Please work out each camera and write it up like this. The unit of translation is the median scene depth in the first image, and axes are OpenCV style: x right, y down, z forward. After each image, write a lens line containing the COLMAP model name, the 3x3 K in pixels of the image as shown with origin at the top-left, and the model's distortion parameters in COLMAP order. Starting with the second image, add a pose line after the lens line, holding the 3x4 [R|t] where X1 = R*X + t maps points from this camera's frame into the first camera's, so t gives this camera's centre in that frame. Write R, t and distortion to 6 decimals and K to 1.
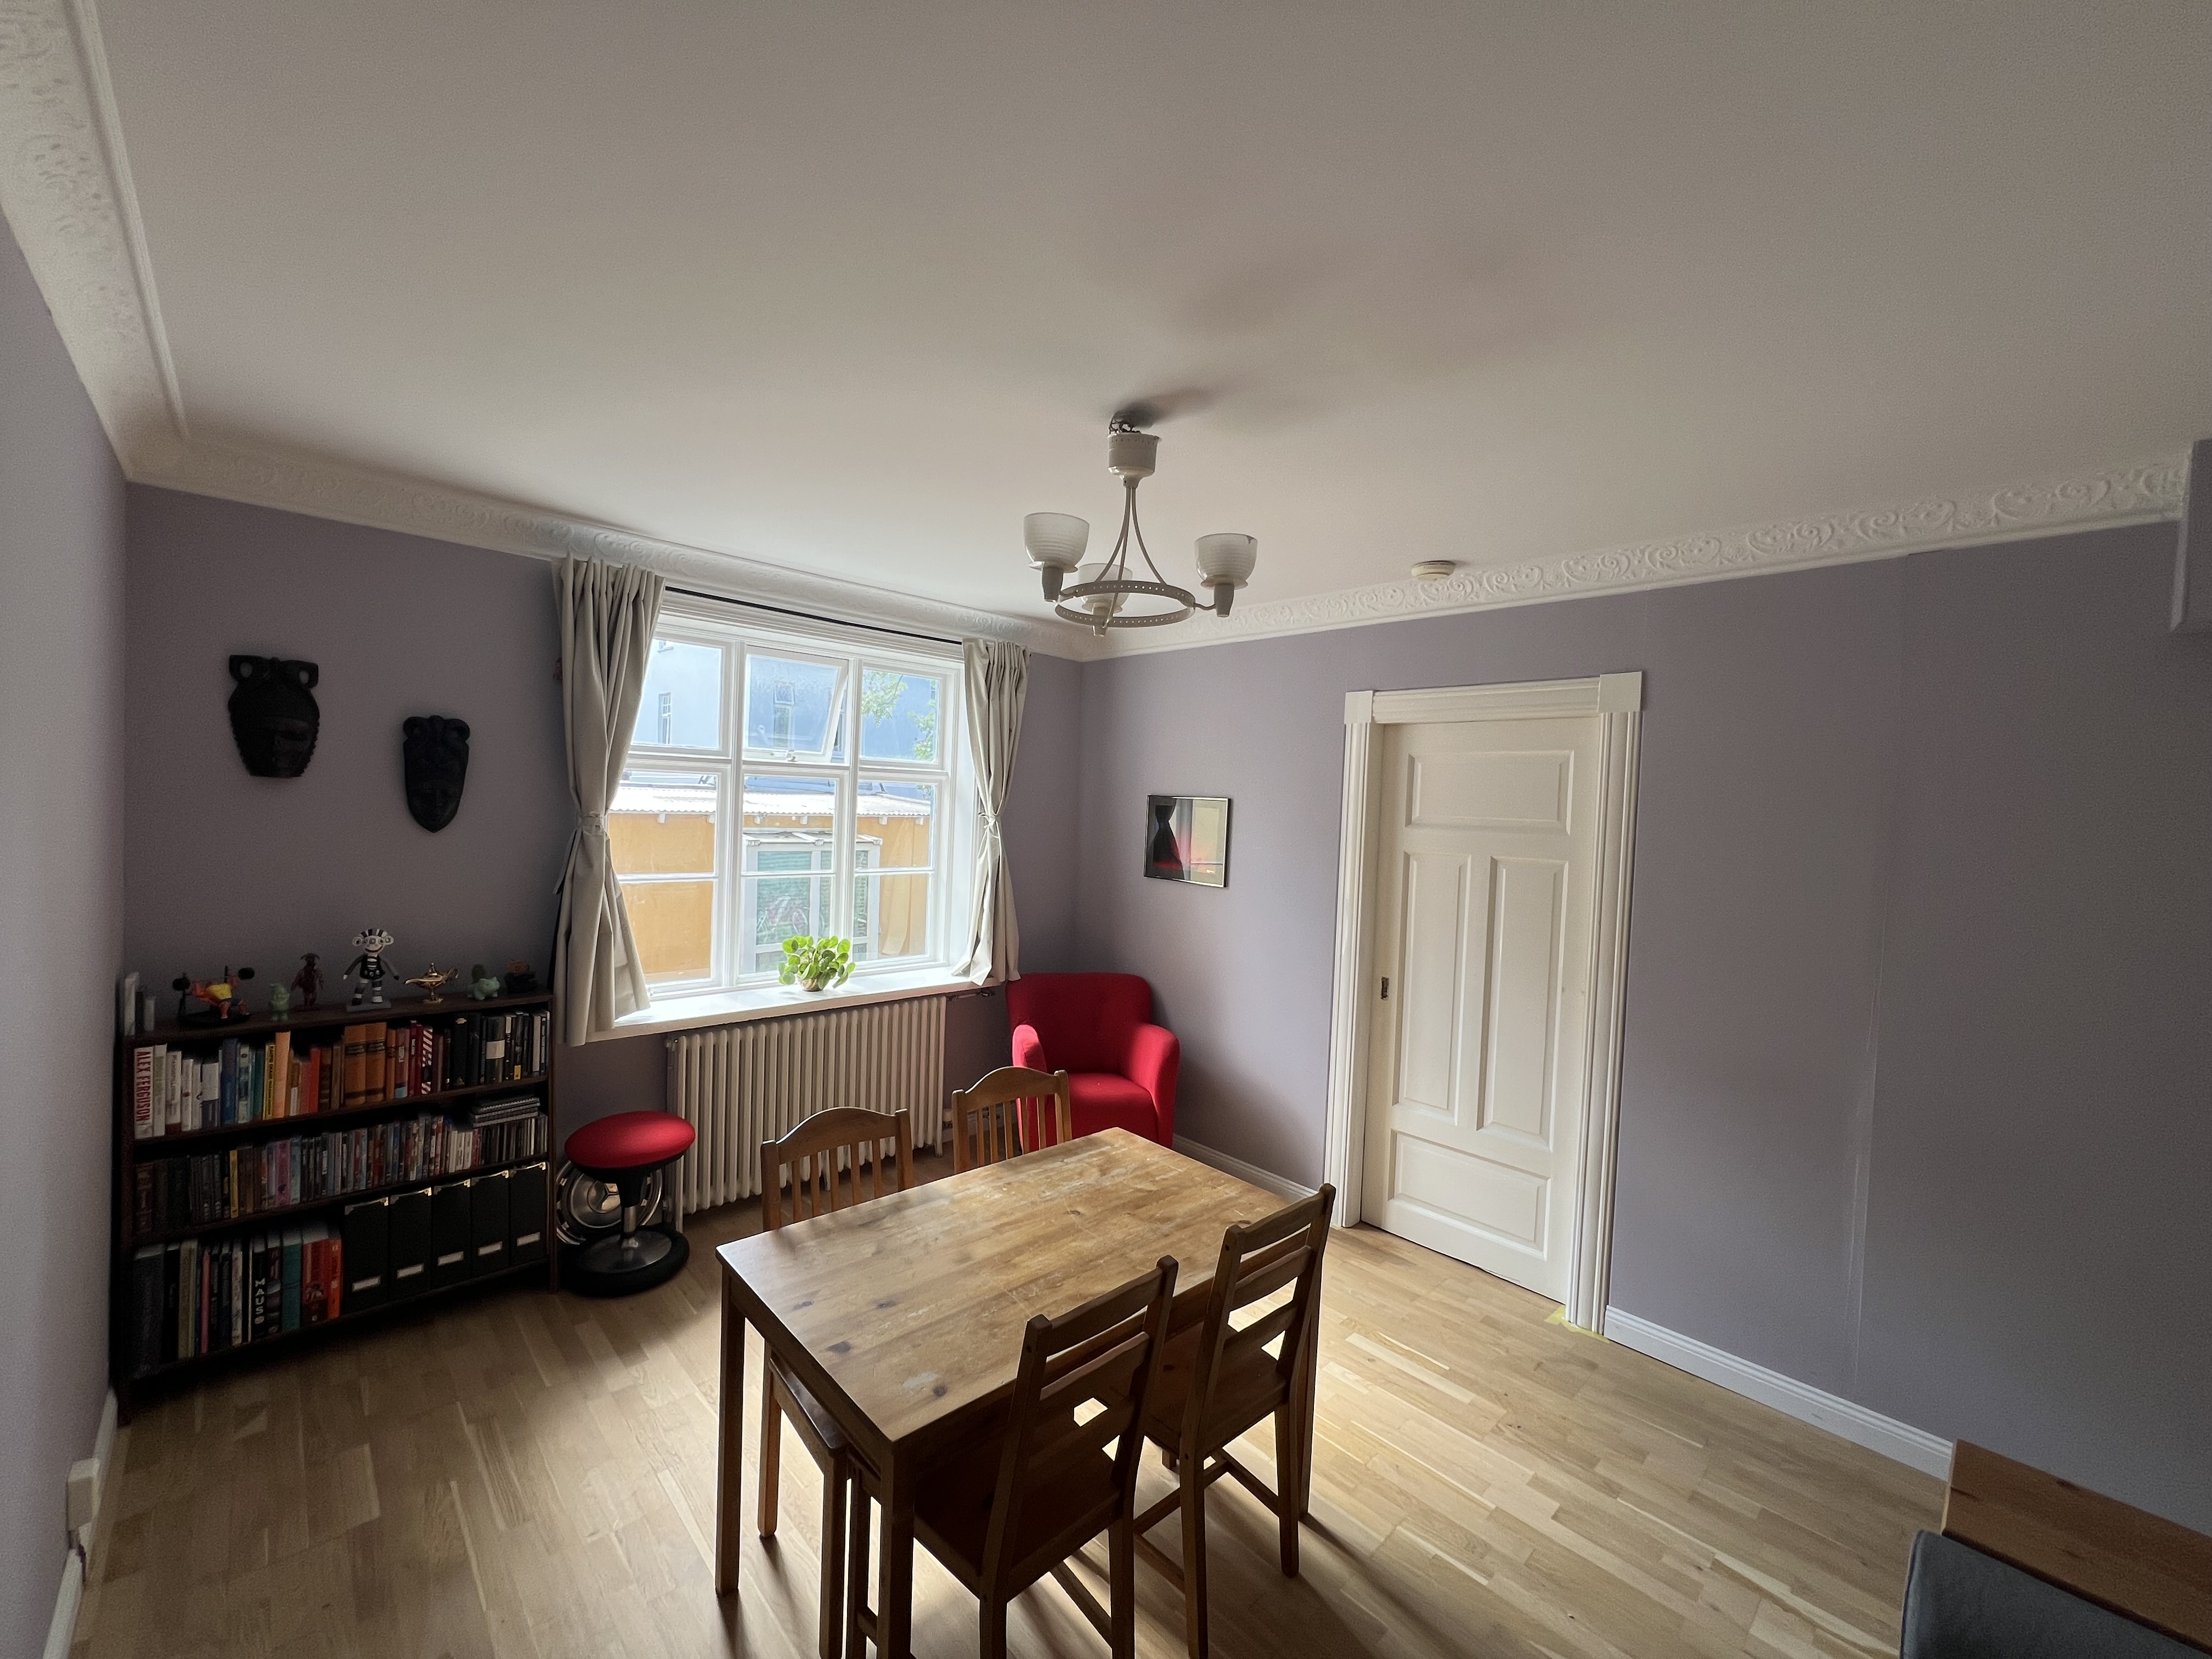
lens RADIAL K [[889.3, 0, 1105.9], [0, 889.3, 830.3], [0, 0, 1]] dist [0.001693, 0.000121]
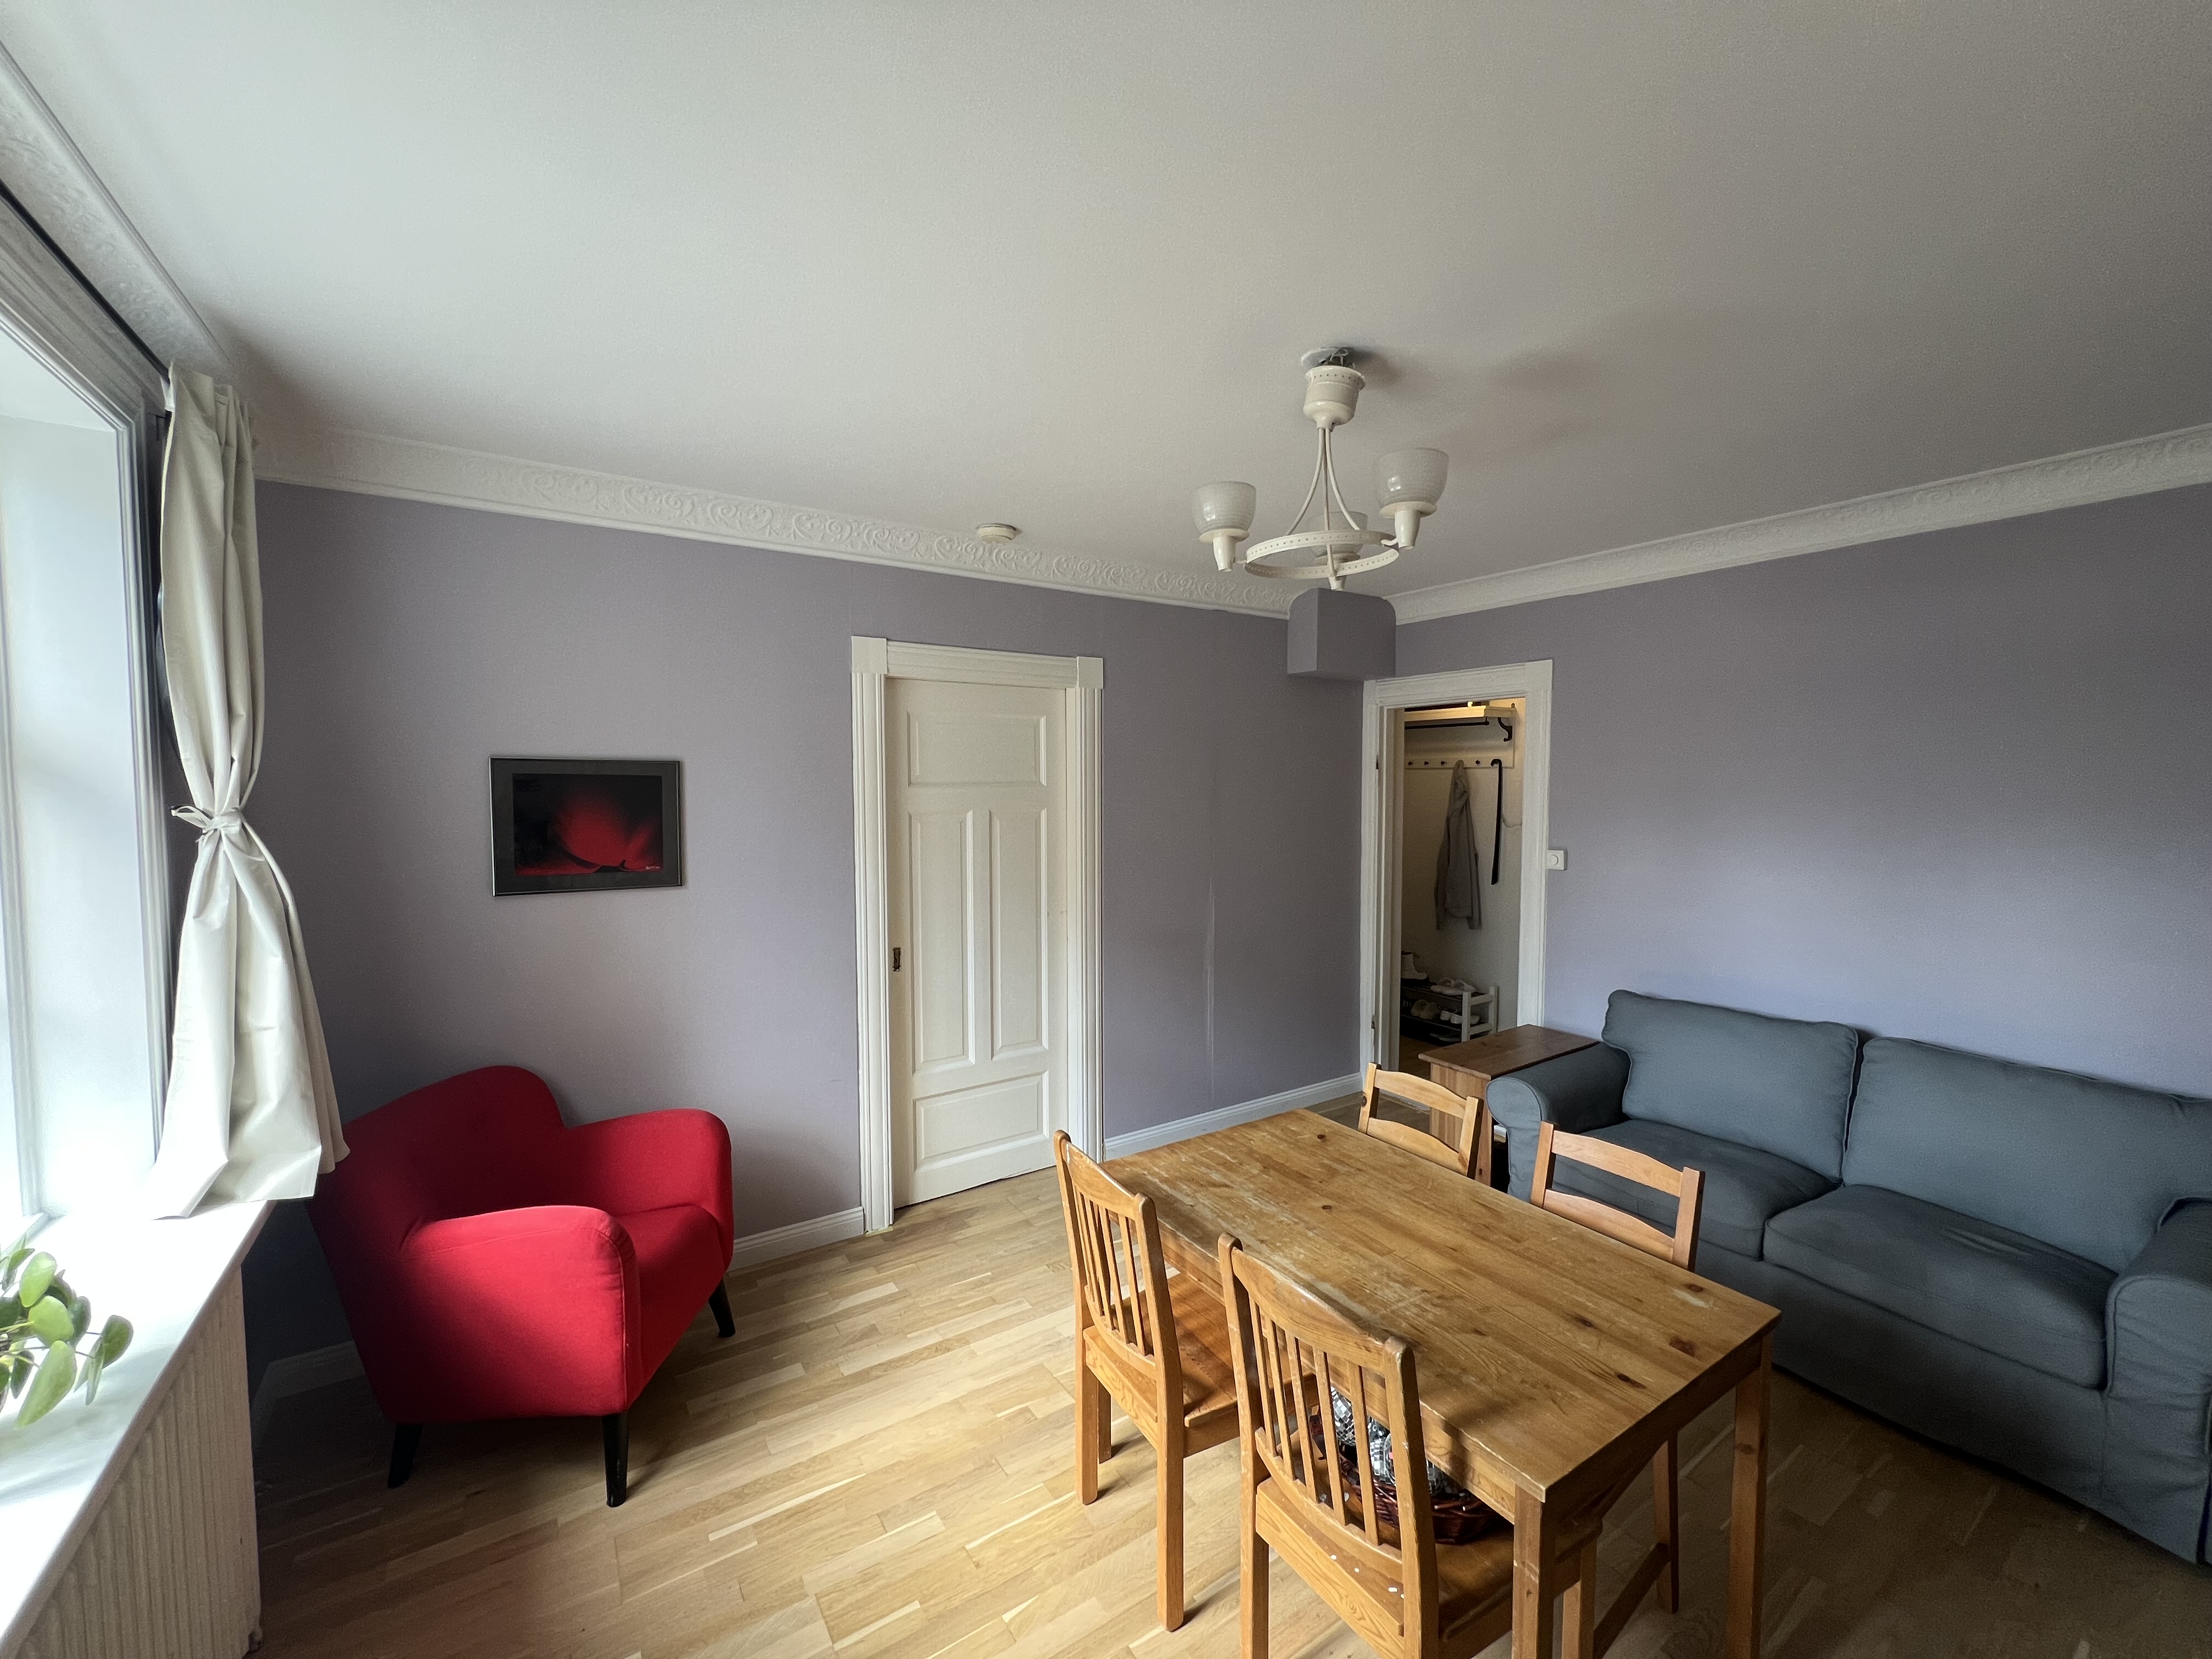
lens RADIAL K [[886.4, 0, 1105.0], [0, 886.4, 827.4], [0, 0, 1]] dist [0.003937, 0.000064]
pose [[0.180405, -0.093123, 0.979174, -0.656476], [0.036429, 0.995458, 0.087960, -0.041968], [-0.982918, 0.019802, 0.182978, 0.721201]]
